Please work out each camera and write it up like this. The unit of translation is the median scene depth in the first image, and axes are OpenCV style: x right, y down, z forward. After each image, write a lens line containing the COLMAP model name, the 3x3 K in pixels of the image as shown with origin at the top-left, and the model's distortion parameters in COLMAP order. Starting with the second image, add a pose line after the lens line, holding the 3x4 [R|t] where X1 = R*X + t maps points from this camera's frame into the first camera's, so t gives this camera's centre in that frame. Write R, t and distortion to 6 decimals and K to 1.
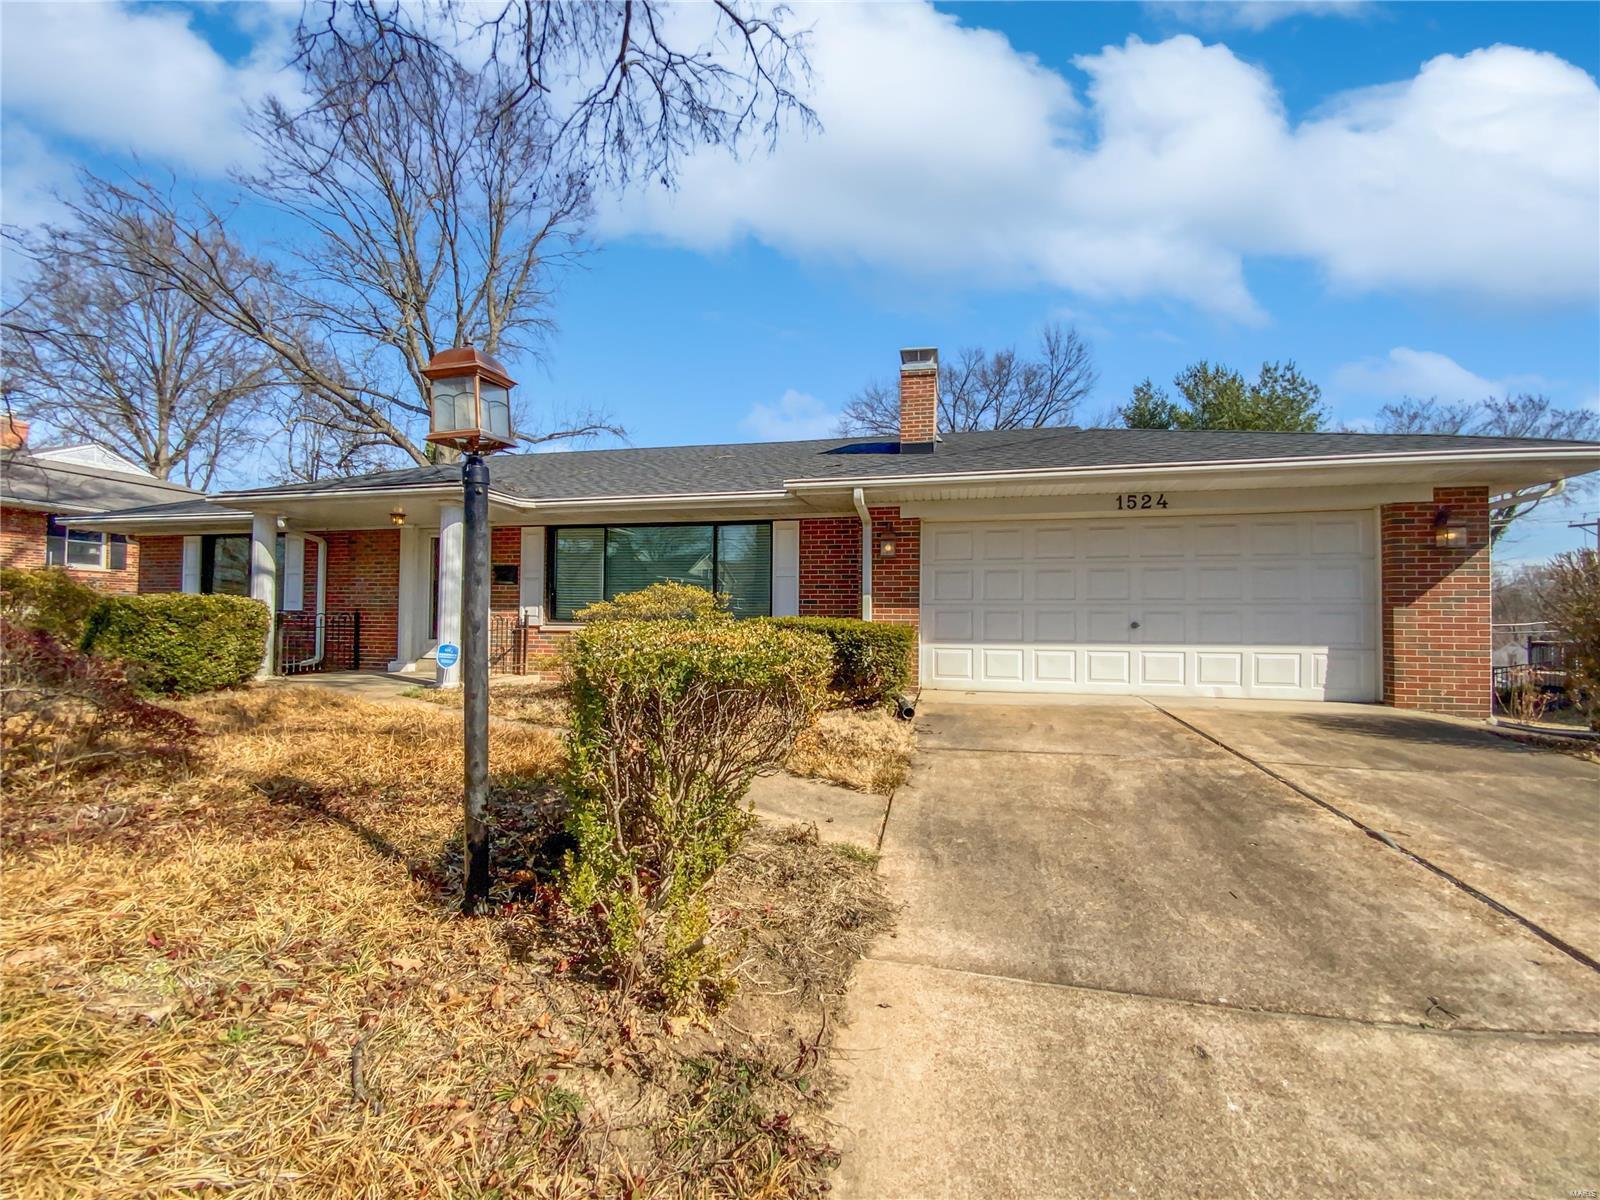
lens RADIAL K [[641.0, 0, 817.8], [0, 641.0, 578.0], [0, 0, 1]] dist [-0.002423, -0.000057]
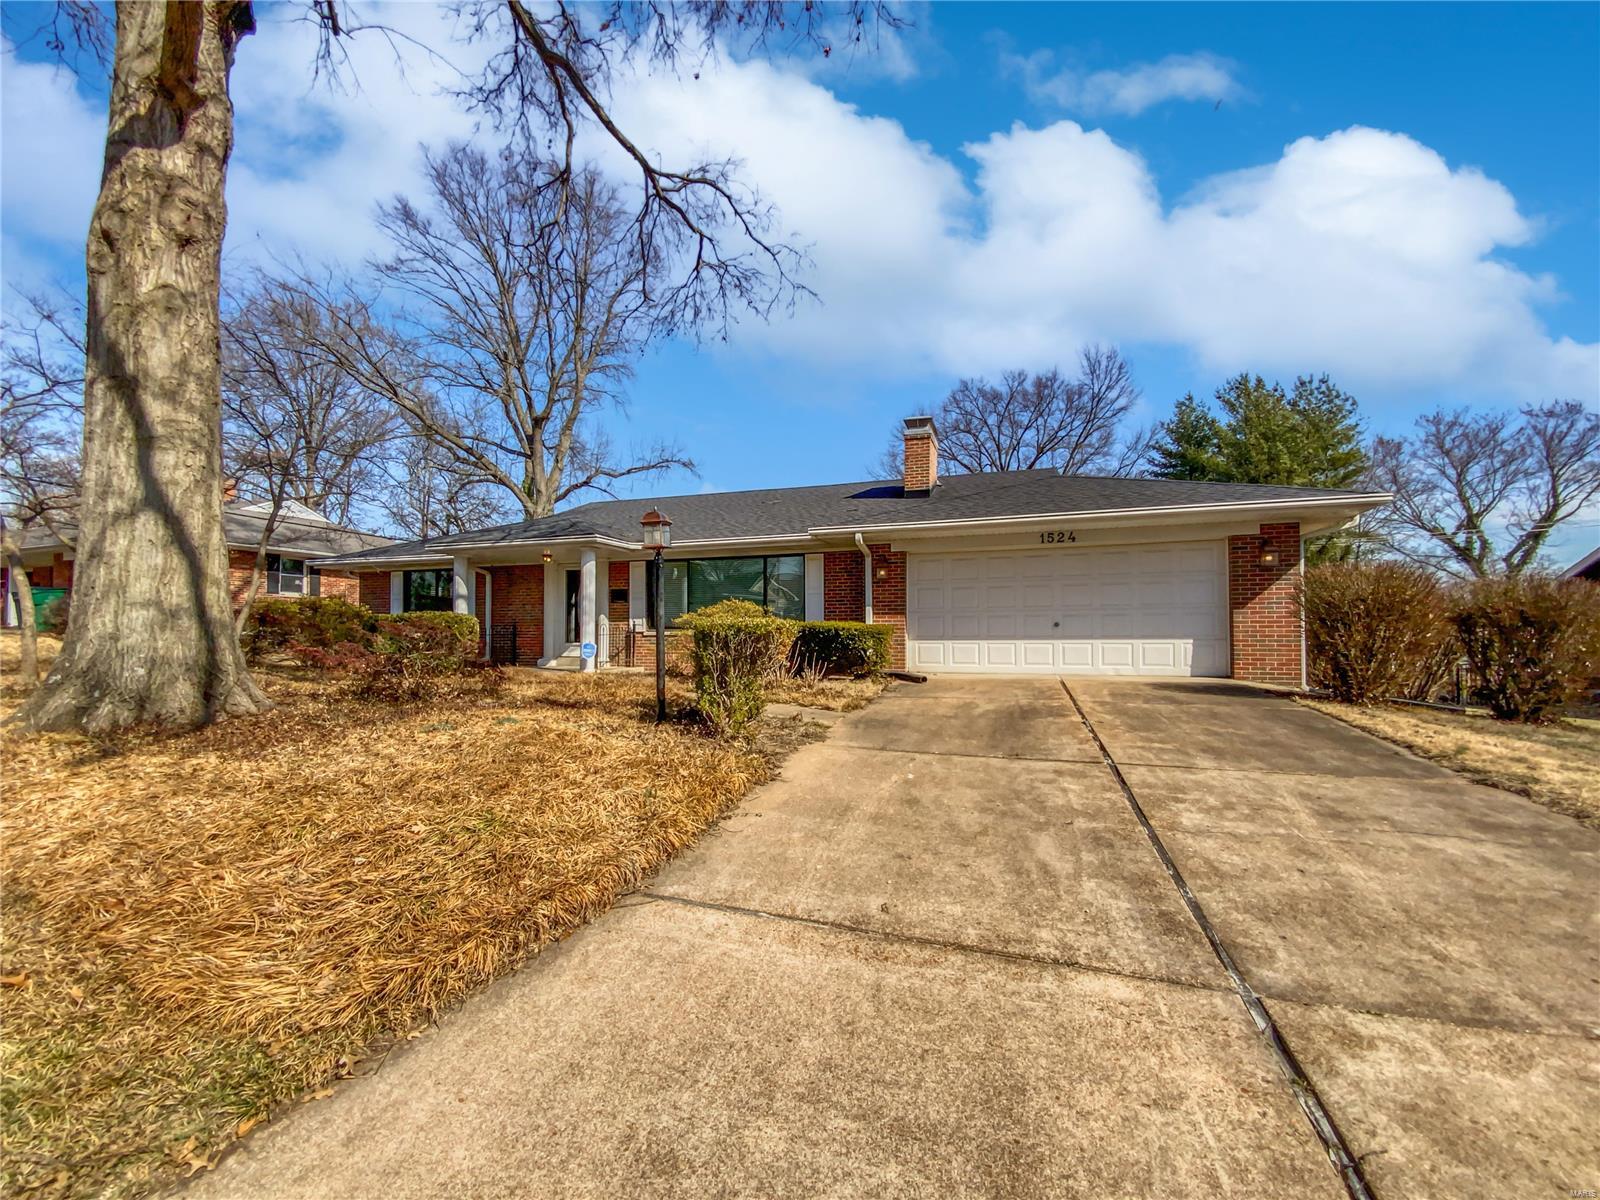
lens RADIAL K [[641.0, 0, 798.9], [0, 641.0, 600.5], [0, 0, 1]] dist [-0.002423, -0.000057]
pose [[0.991542, -0.015543, -0.128856, 0.061120], [0.016956, 0.999807, 0.009881, -0.001747], [0.128677, -0.011982, 0.991614, -0.249389]]
